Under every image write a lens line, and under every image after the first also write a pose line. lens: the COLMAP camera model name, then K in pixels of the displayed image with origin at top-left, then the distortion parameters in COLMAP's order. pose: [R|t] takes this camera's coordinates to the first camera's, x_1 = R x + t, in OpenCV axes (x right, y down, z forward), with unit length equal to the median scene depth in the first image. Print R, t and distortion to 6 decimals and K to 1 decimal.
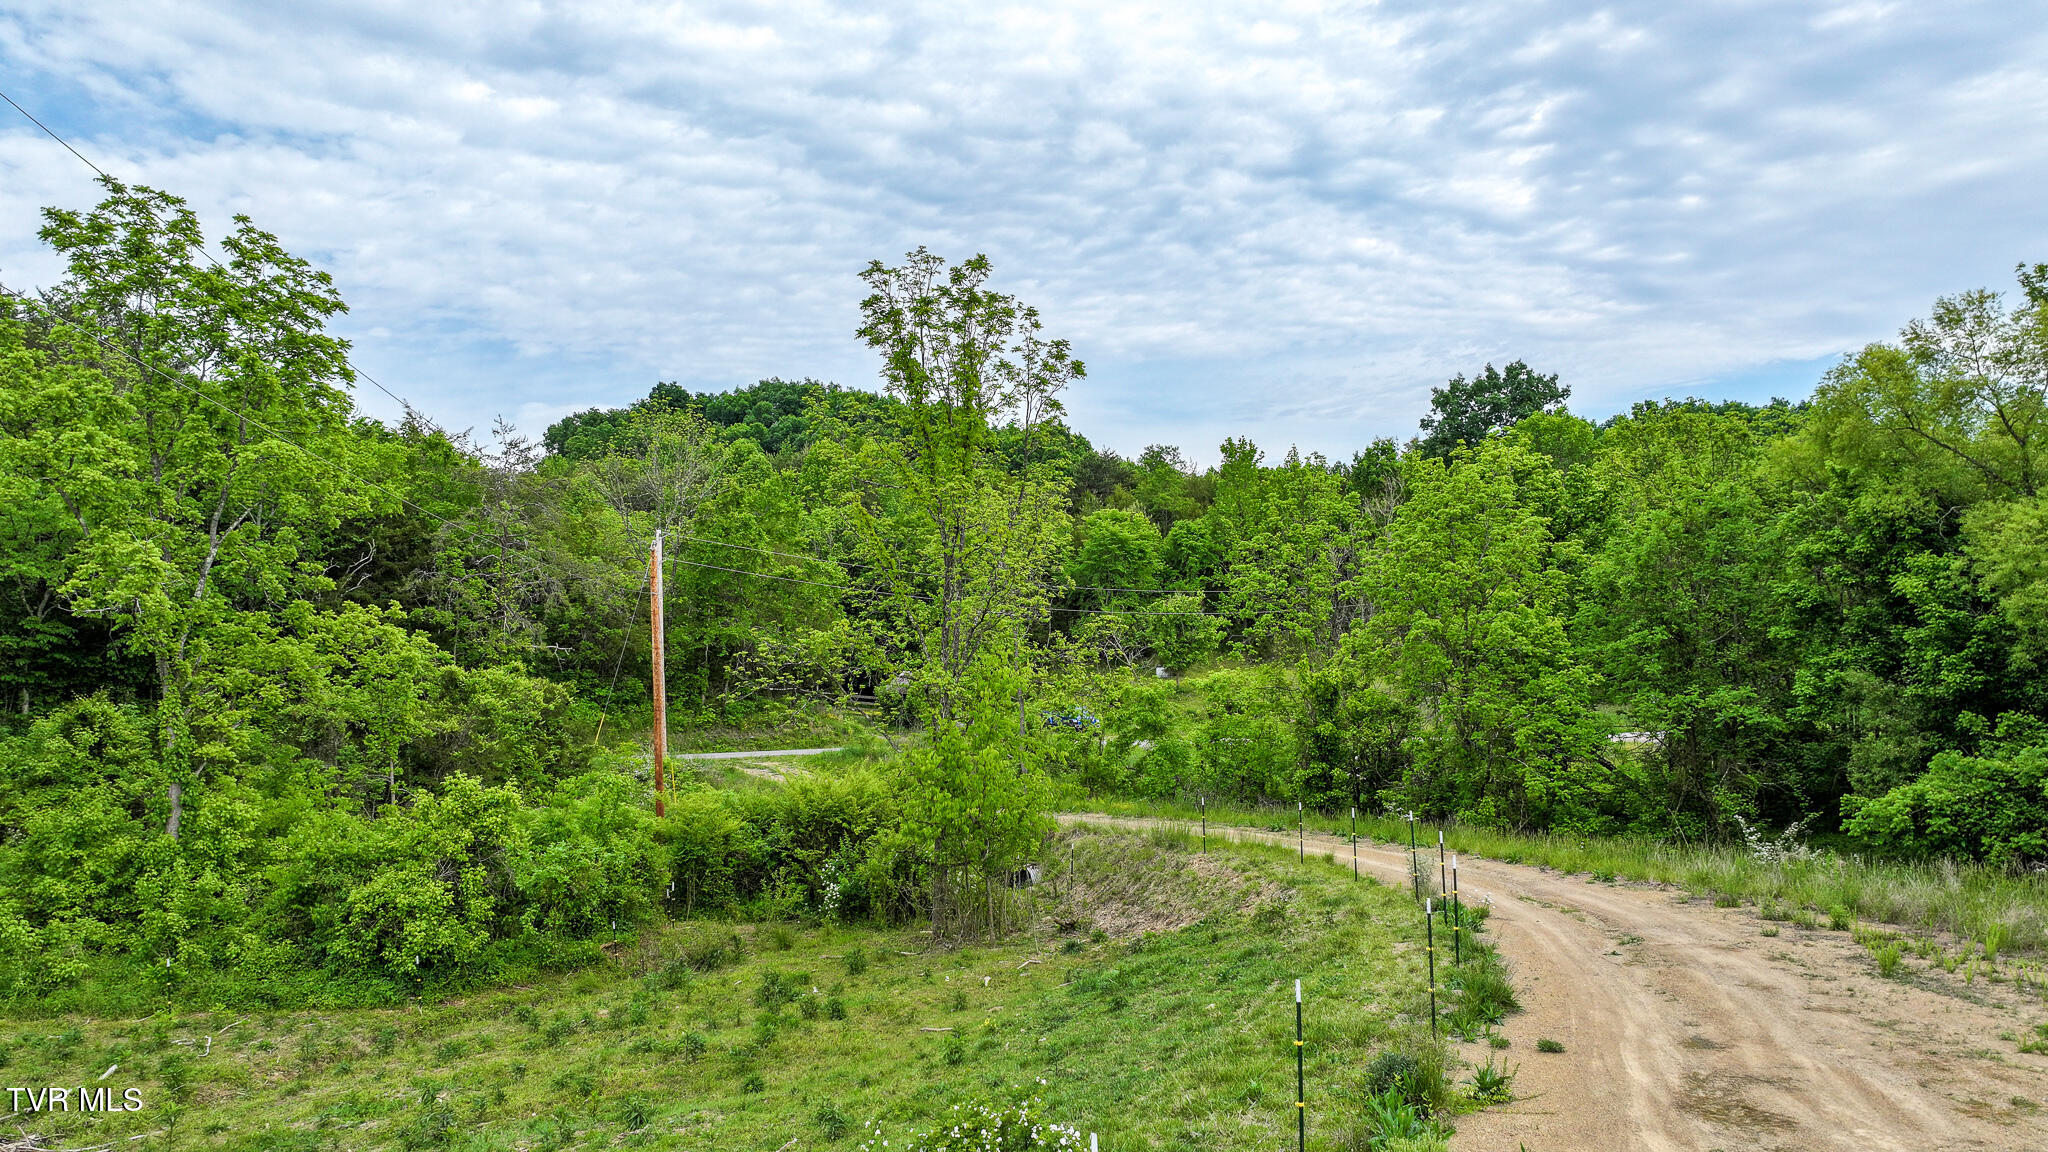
lens RADIAL K [[1439.5, 0, 1033.9], [0, 1439.5, 572.0], [0, 0, 1]] dist [0.008697, 0.008406]
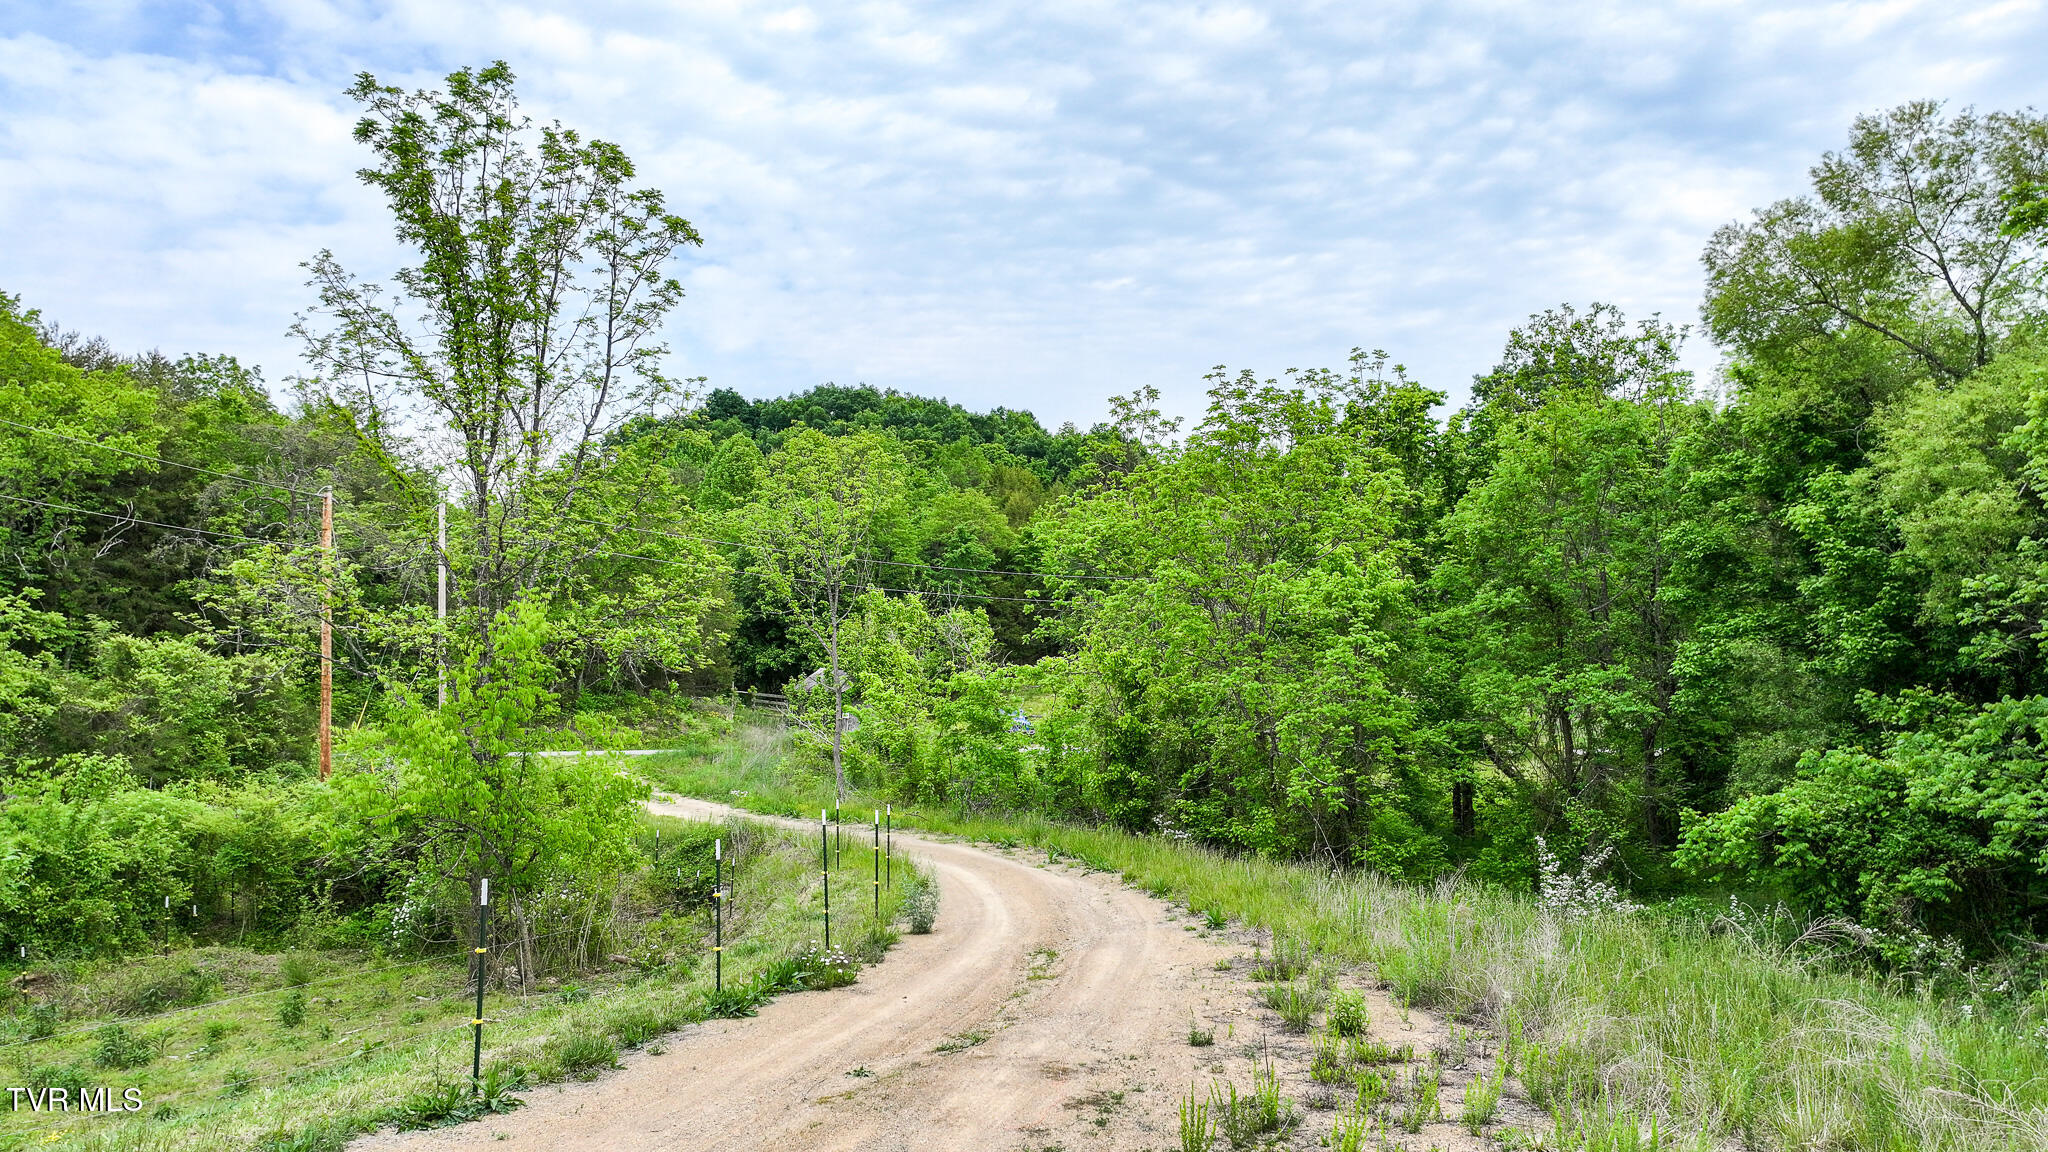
lens RADIAL K [[1439.5, 0, 1033.9], [0, 1439.5, 572.0], [0, 0, 1]] dist [0.008697, 0.008406]
pose [[0.997049, 0.005524, -0.076569, 0.279397], [-0.006540, 0.999894, -0.013025, 0.047902], [0.076489, 0.013488, 0.996979, 0.263147]]
